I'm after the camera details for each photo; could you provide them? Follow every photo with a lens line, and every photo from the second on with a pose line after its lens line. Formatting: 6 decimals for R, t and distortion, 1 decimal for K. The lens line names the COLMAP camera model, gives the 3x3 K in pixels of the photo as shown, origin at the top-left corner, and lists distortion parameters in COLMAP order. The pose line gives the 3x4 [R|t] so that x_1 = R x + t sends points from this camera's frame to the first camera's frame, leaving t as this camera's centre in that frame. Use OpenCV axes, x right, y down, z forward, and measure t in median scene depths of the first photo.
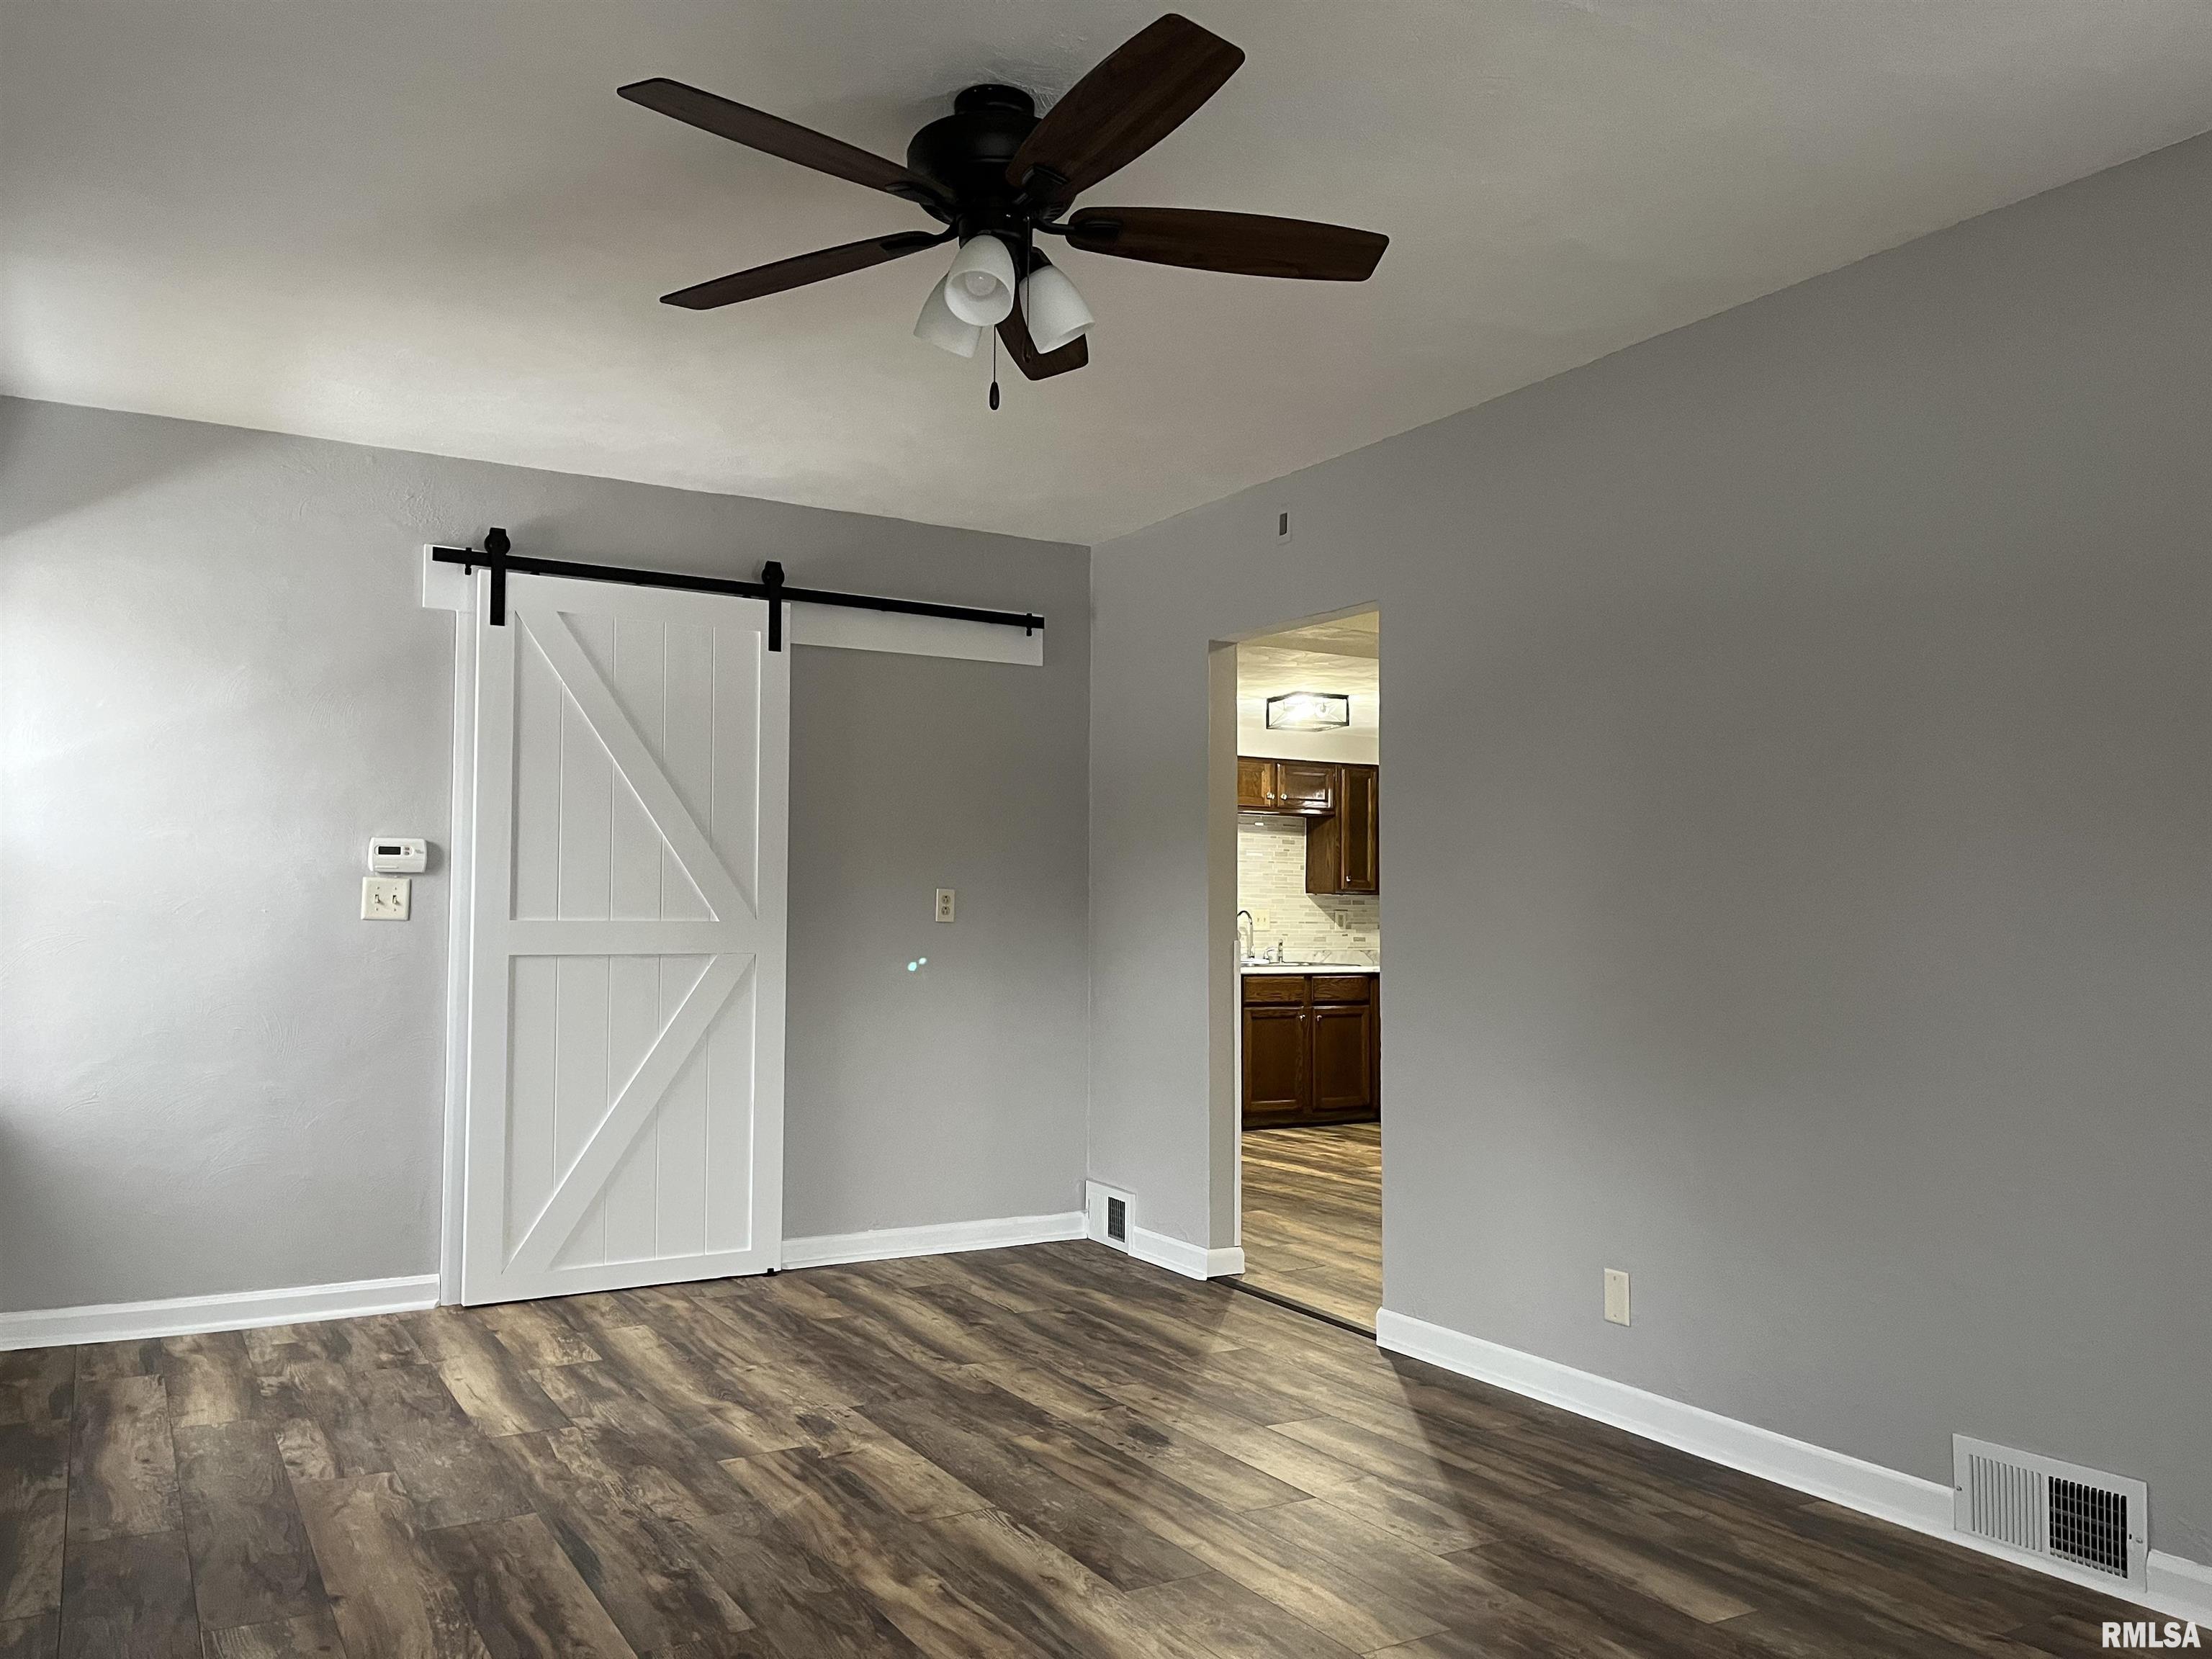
lens RADIAL K [[1689.4, 0, 1100.0], [0, 1689.4, 824.2], [0, 0, 1]] dist [0.085841, -0.098499]
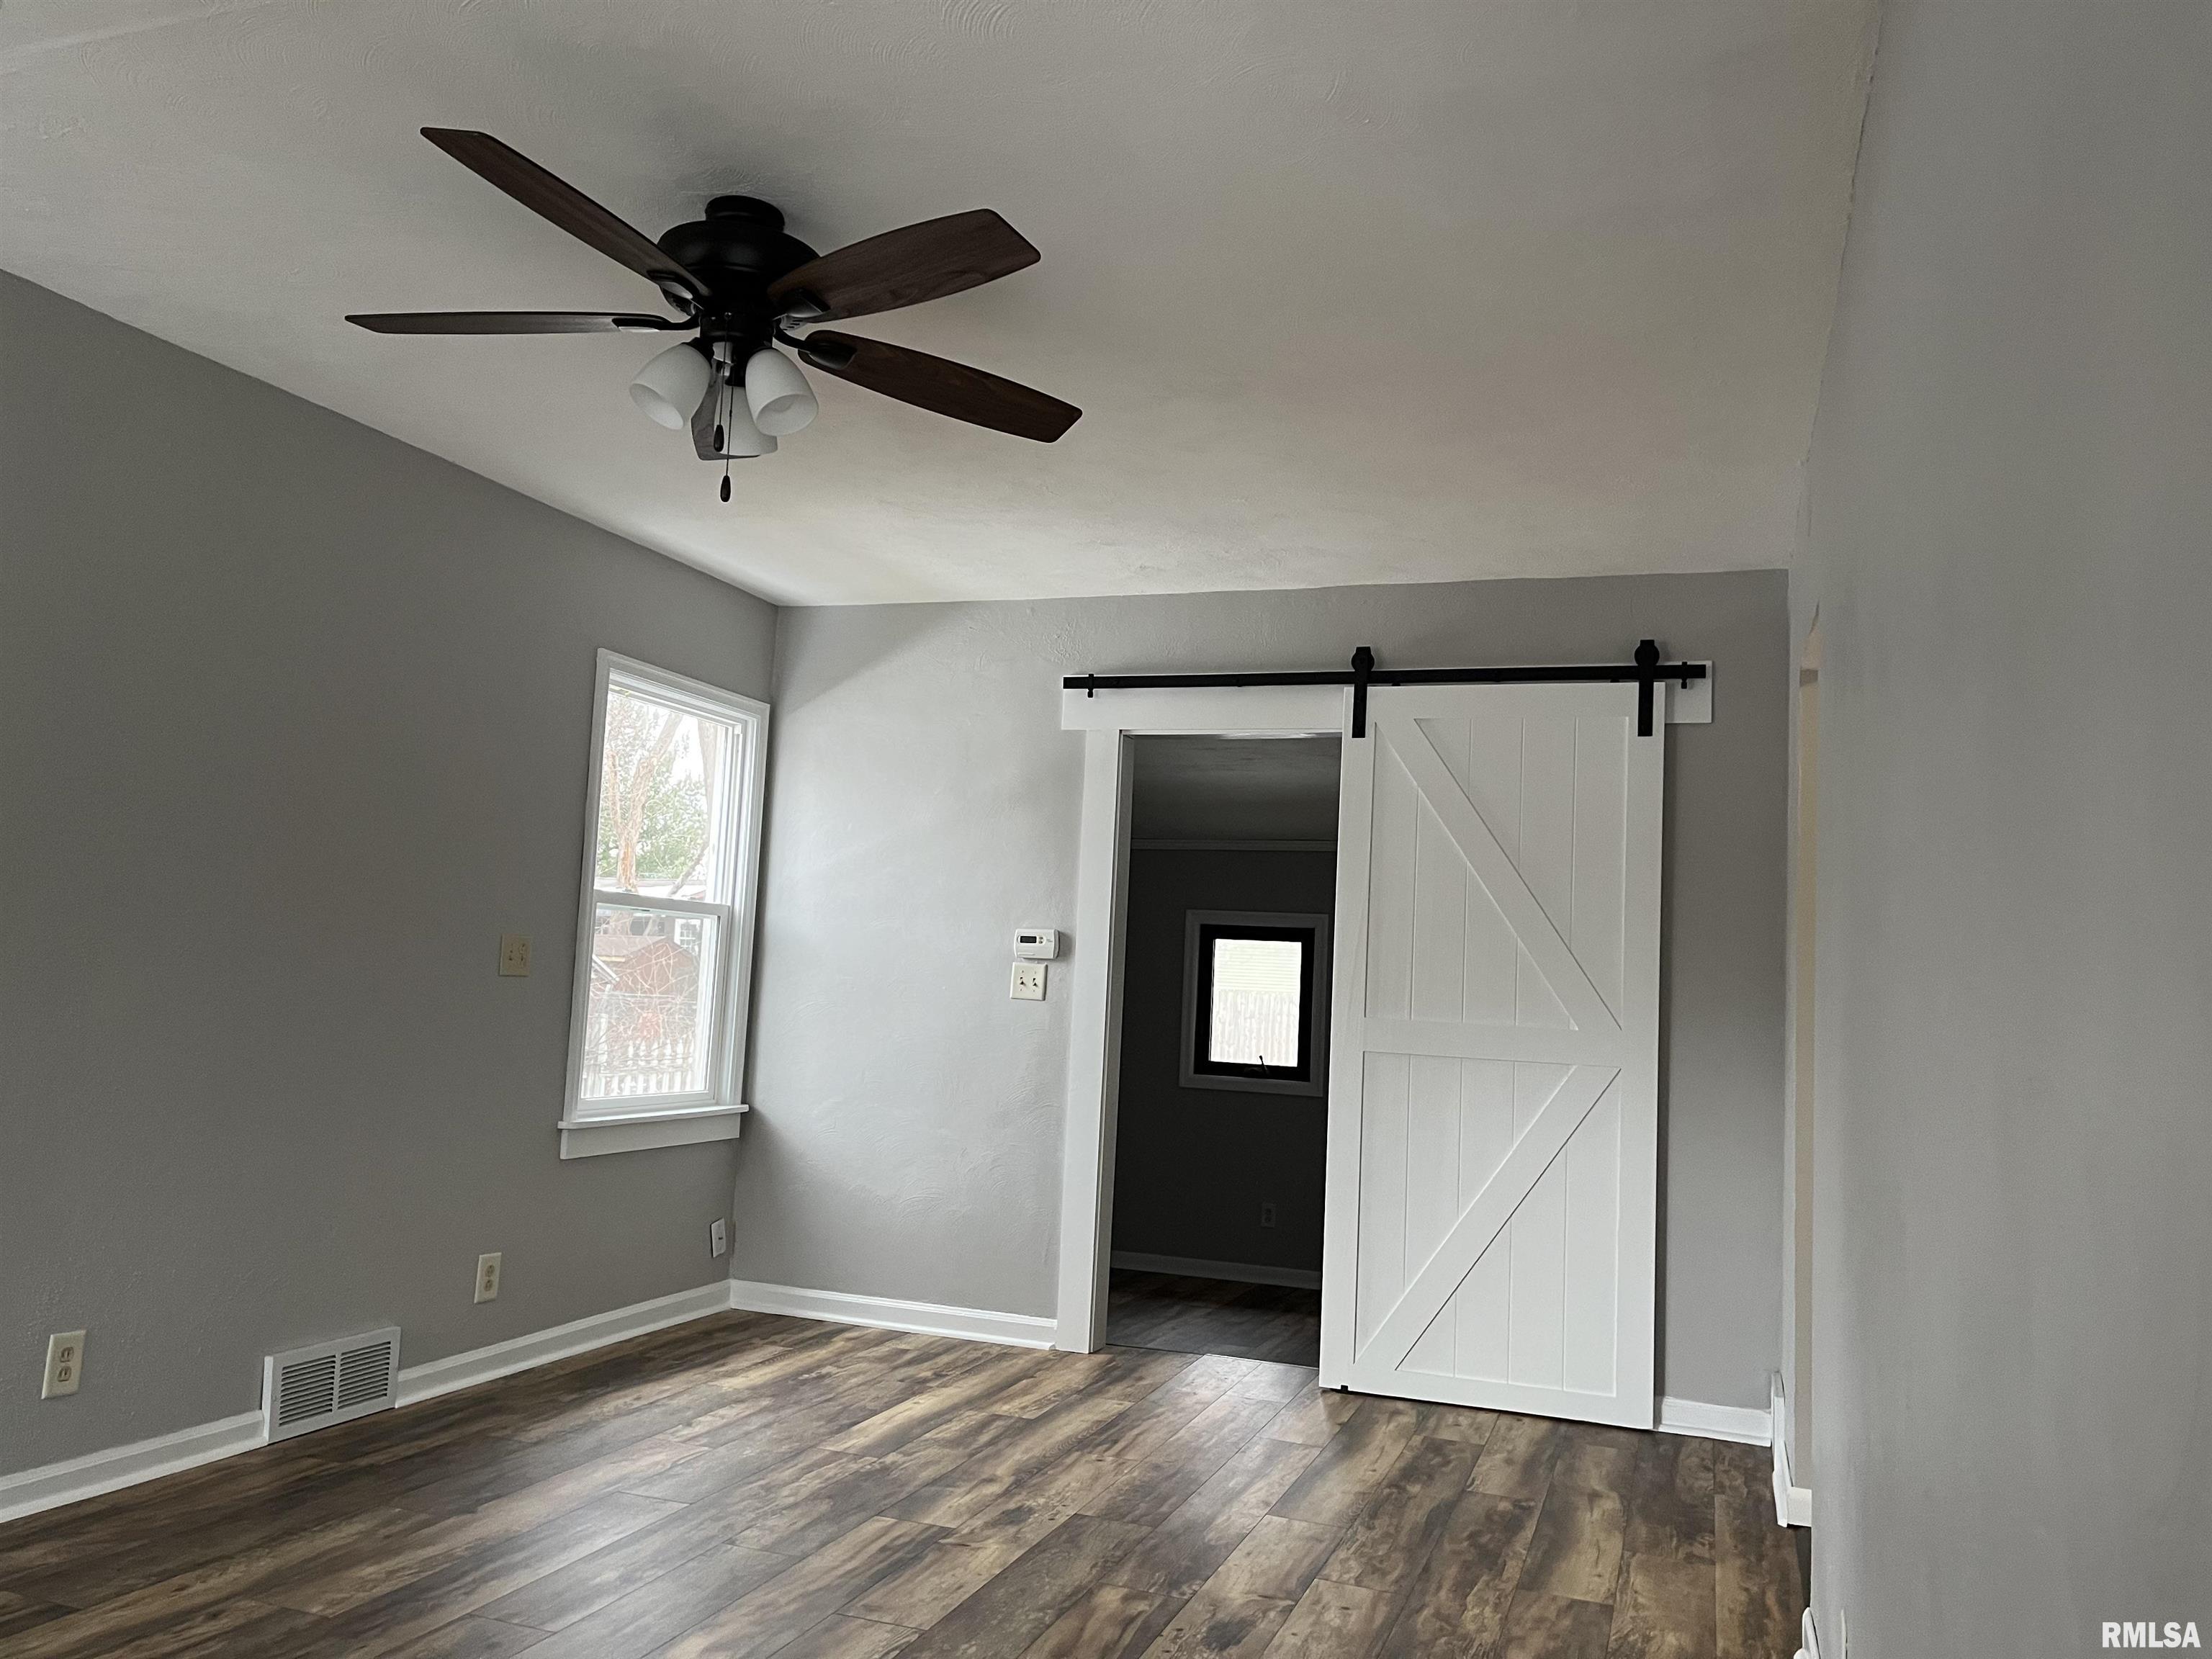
lens RADIAL K [[1660.9, 0, 1119.1], [0, 1660.9, 838.2], [0, 0, 1]] dist [0.071839, -0.097582]
pose [[0.646910, -0.044980, -0.761239, 0.603982], [-0.005250, 0.997973, -0.063429, 0.022571], [0.762548, 0.045029, 0.645362, 0.394351]]
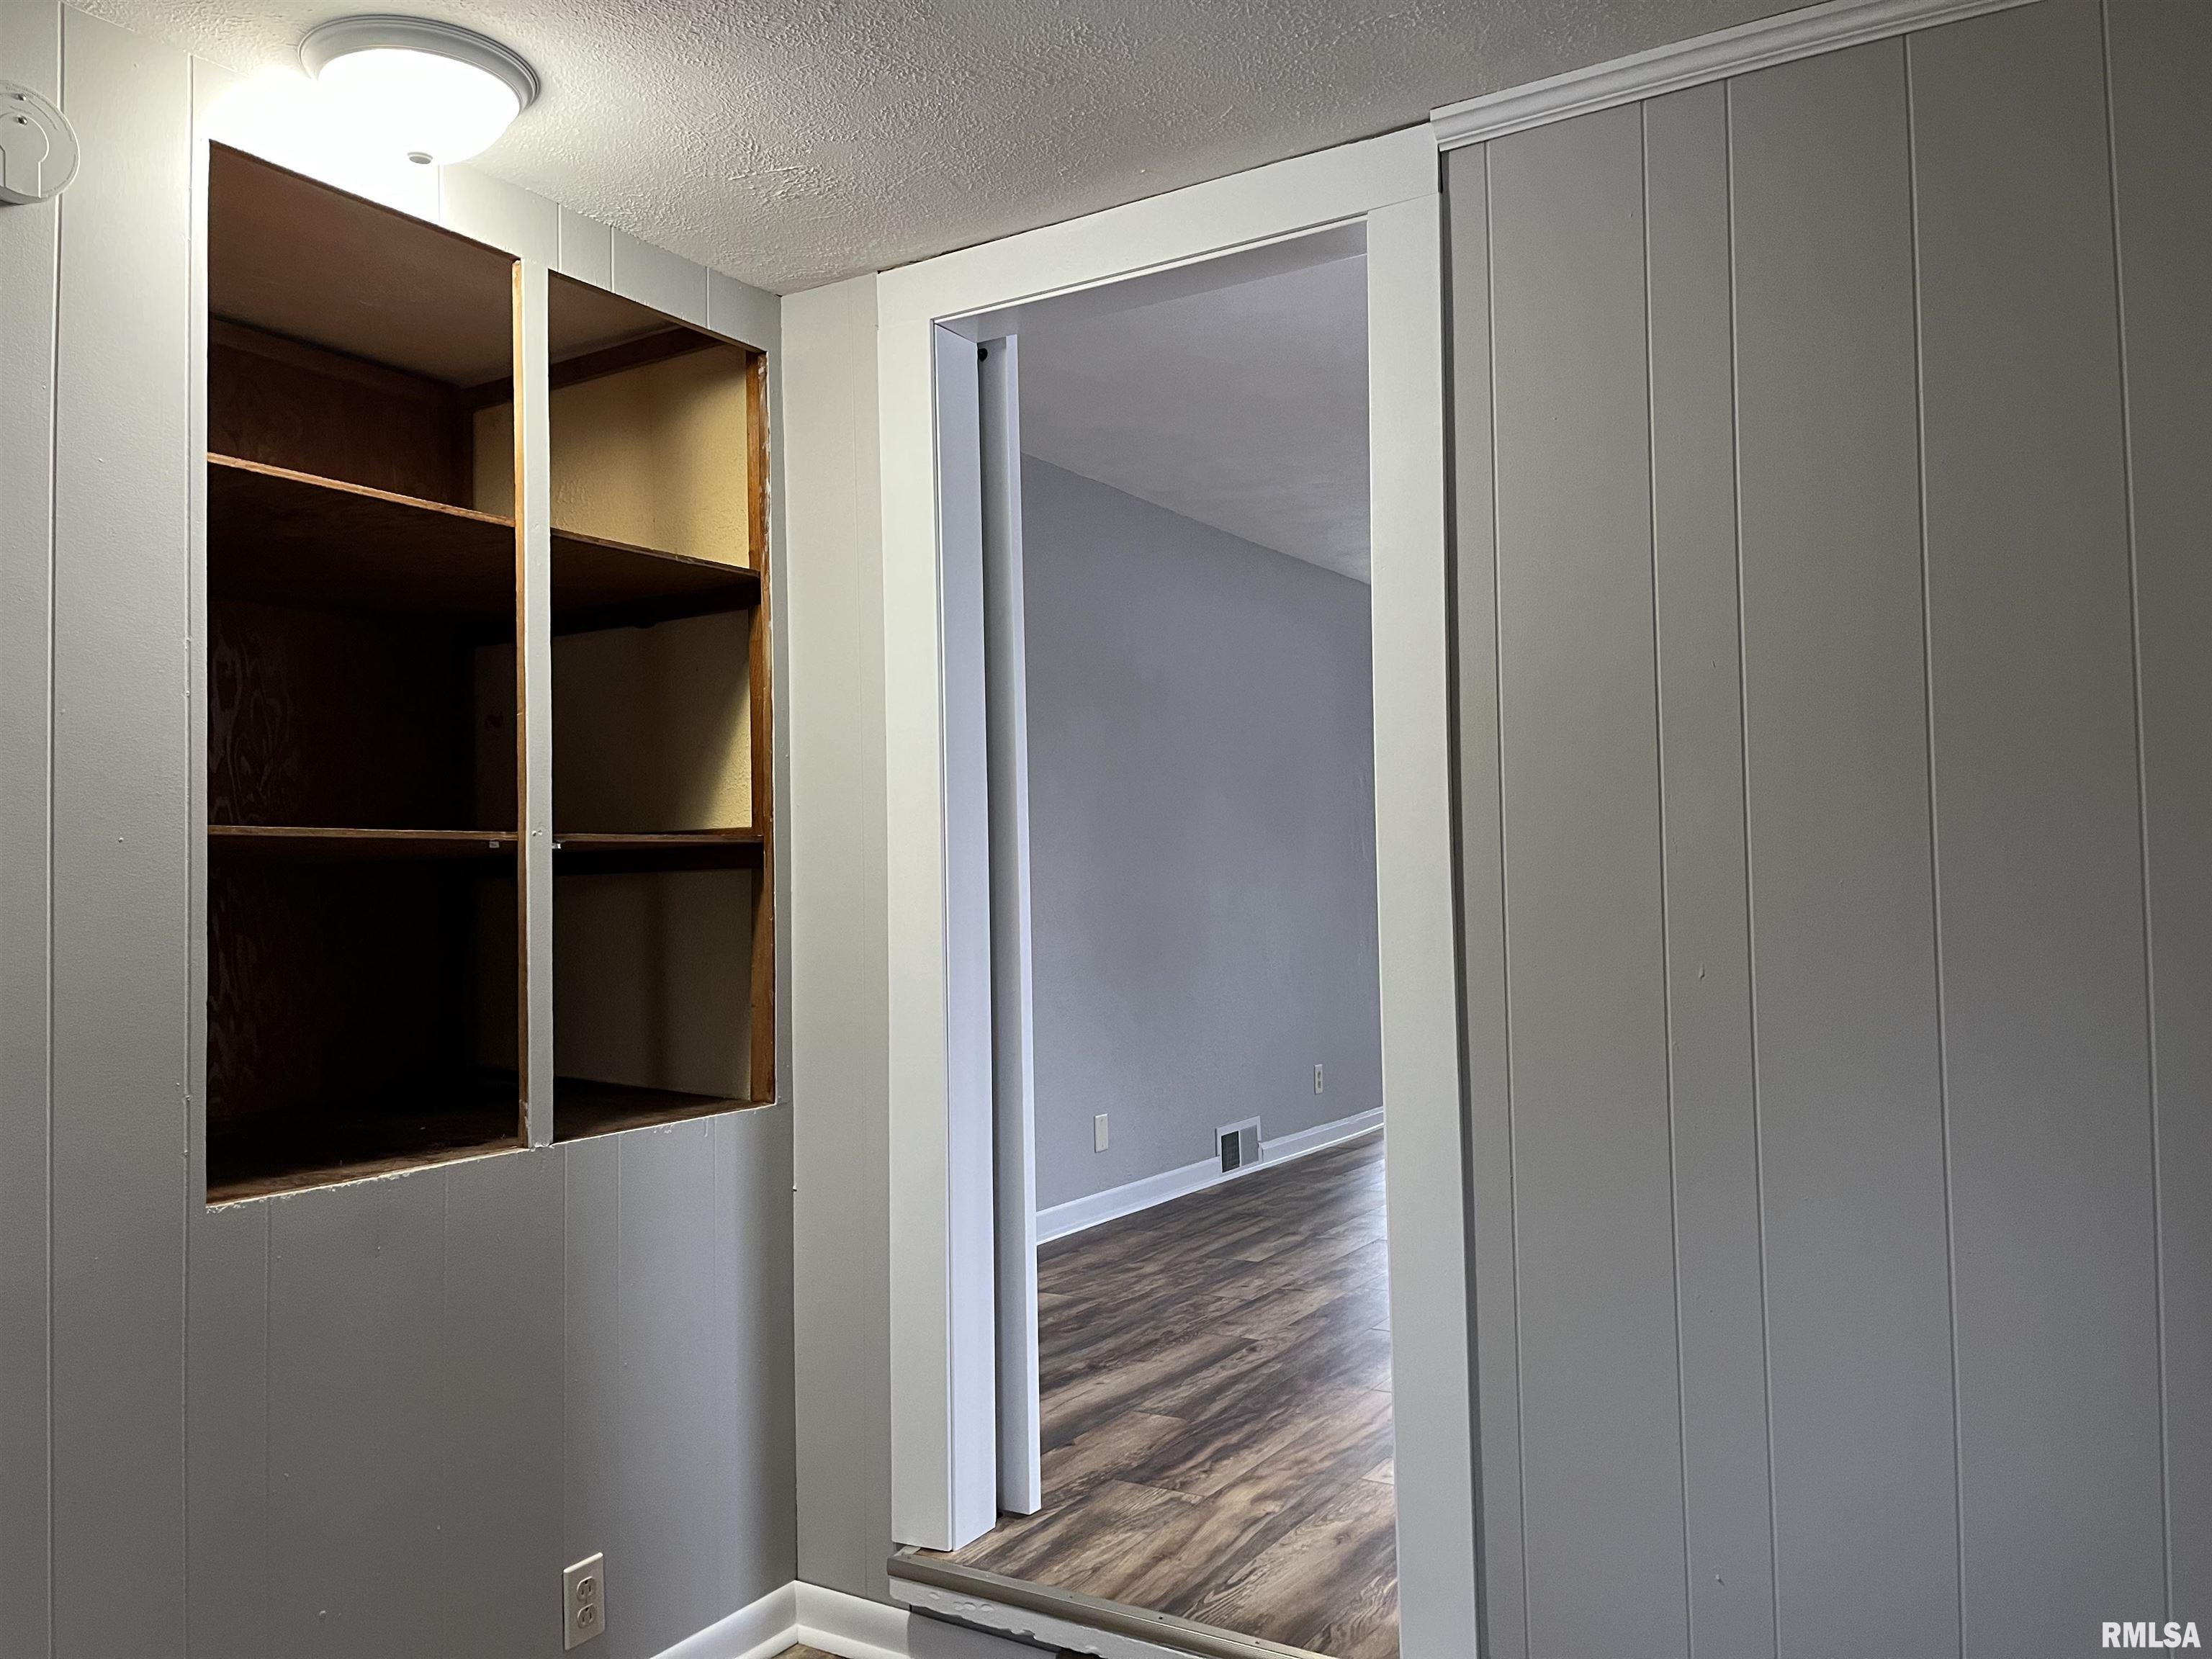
lens RADIAL K [[1660.9, 0, 1119.1], [0, 1660.9, 838.2], [0, 0, 1]] dist [0.071839, -0.097582]
pose [[-0.485640, 0.034604, 0.873474, -0.933452], [-0.034343, 0.997689, -0.058619, 0.110180], [-0.873484, -0.058466, -0.483329, 1.671171]]
